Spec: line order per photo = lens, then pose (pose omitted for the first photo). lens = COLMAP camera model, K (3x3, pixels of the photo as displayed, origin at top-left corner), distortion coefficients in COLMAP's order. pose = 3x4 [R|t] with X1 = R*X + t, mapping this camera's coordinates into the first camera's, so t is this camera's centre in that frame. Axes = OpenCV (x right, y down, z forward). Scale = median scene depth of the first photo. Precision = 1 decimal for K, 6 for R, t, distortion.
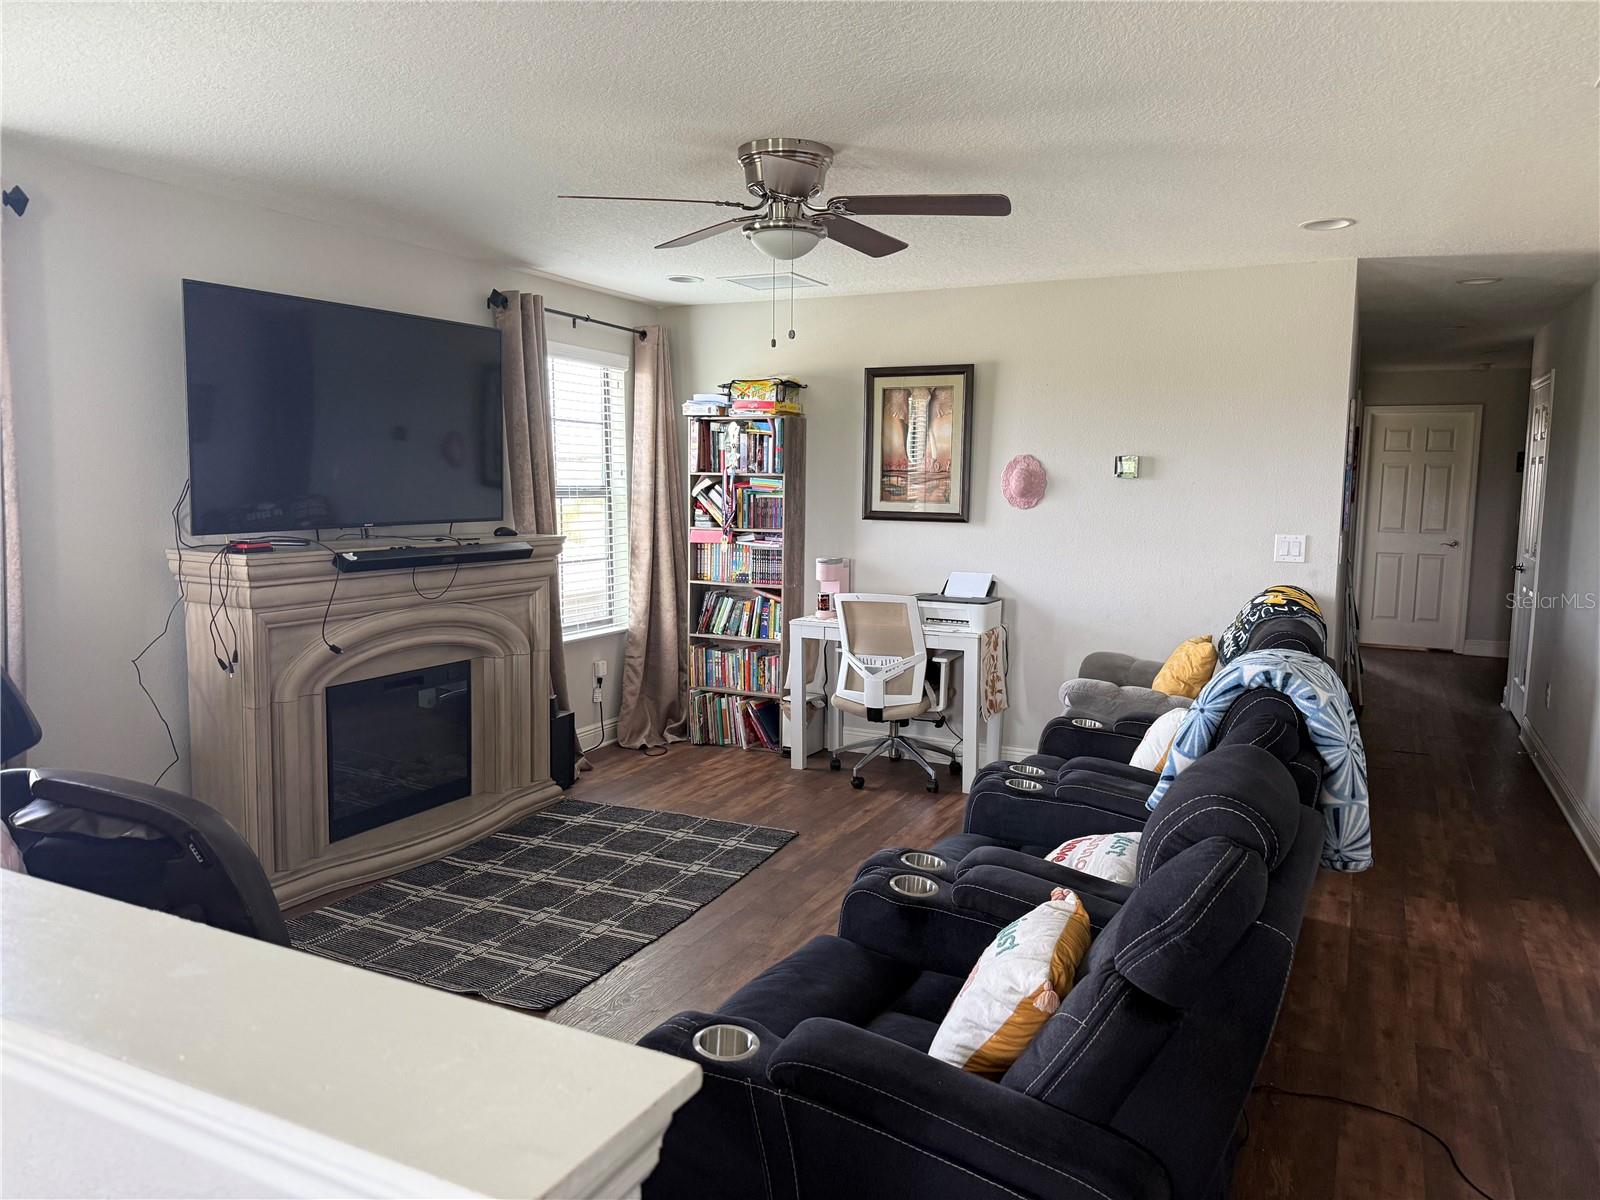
lens RADIAL K [[1108.0, 0, 811.5], [0, 1108.0, 589.1], [0, 0, 1]] dist [0.086720, -0.121867]
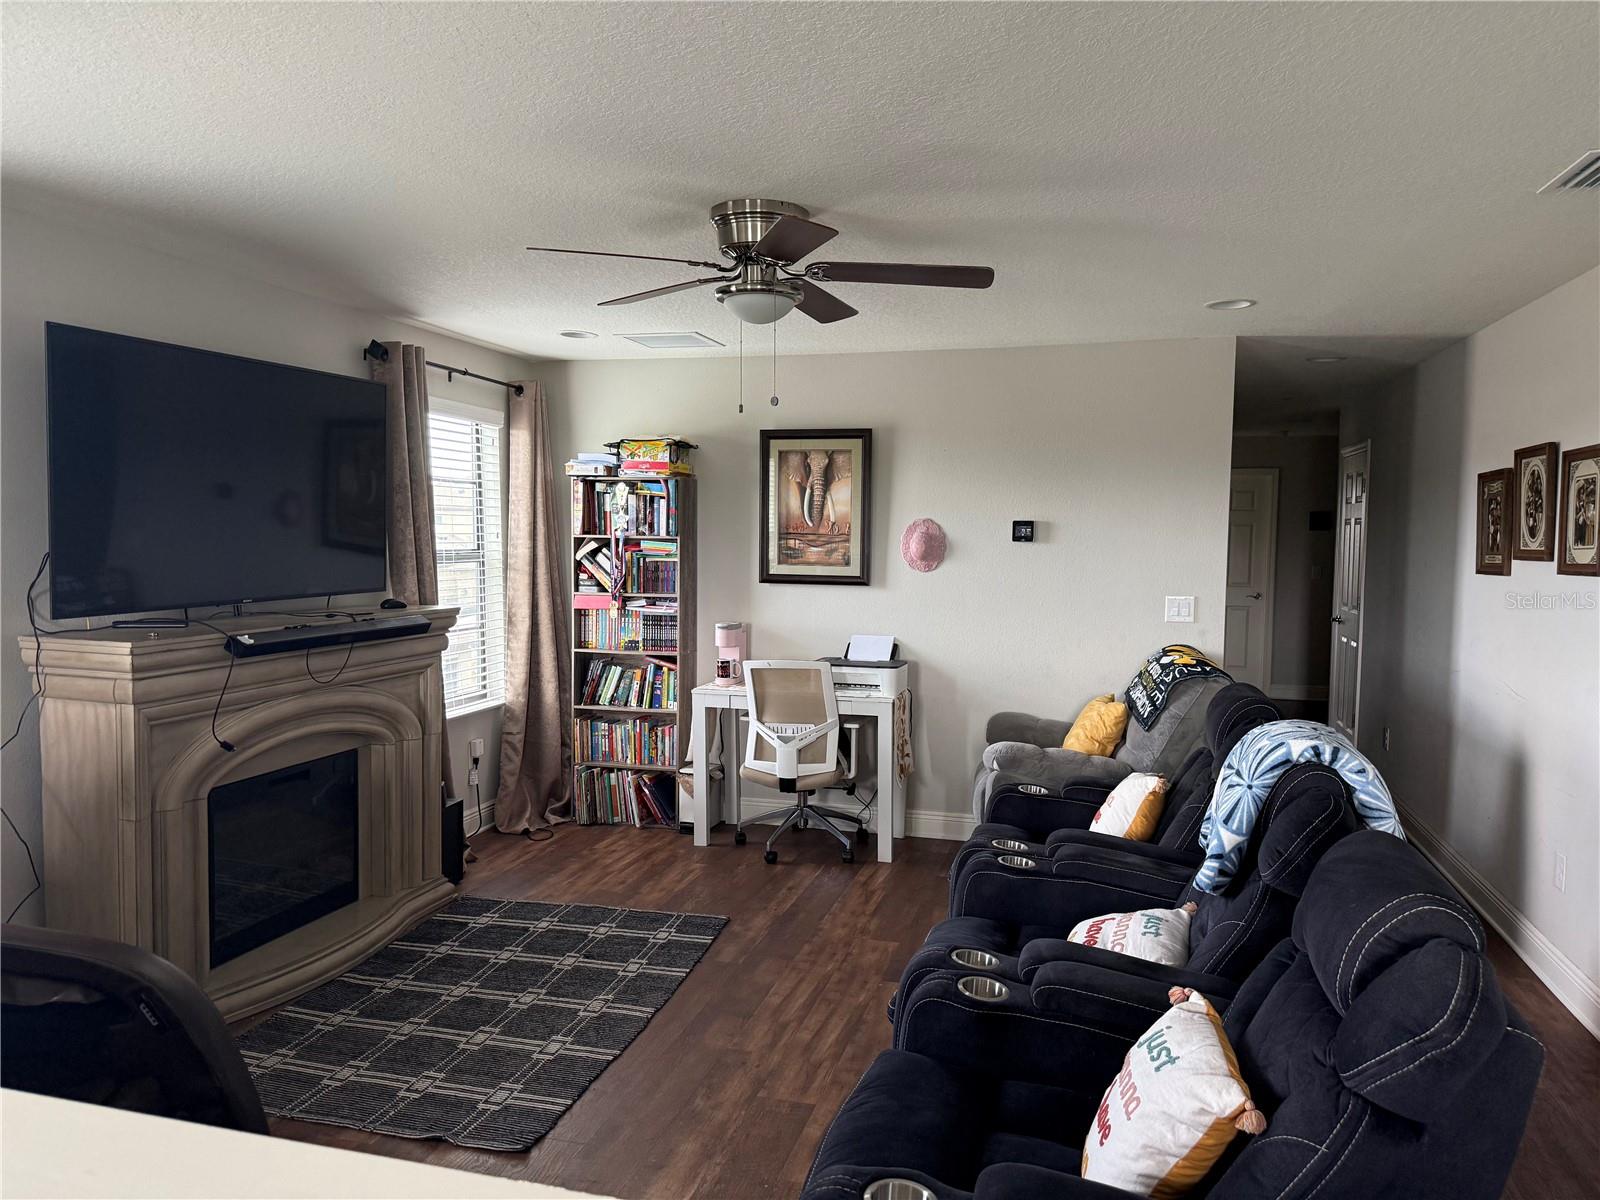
lens RADIAL K [[1108.0, 0, 801.4], [0, 1108.0, 595.2], [0, 0, 1]] dist [0.086720, -0.121867]
pose [[0.982218, -0.013332, 0.187271, -0.122596], [0.020771, 0.999069, -0.037817, -0.017731], [-0.186593, 0.041035, 0.981580, 0.044104]]
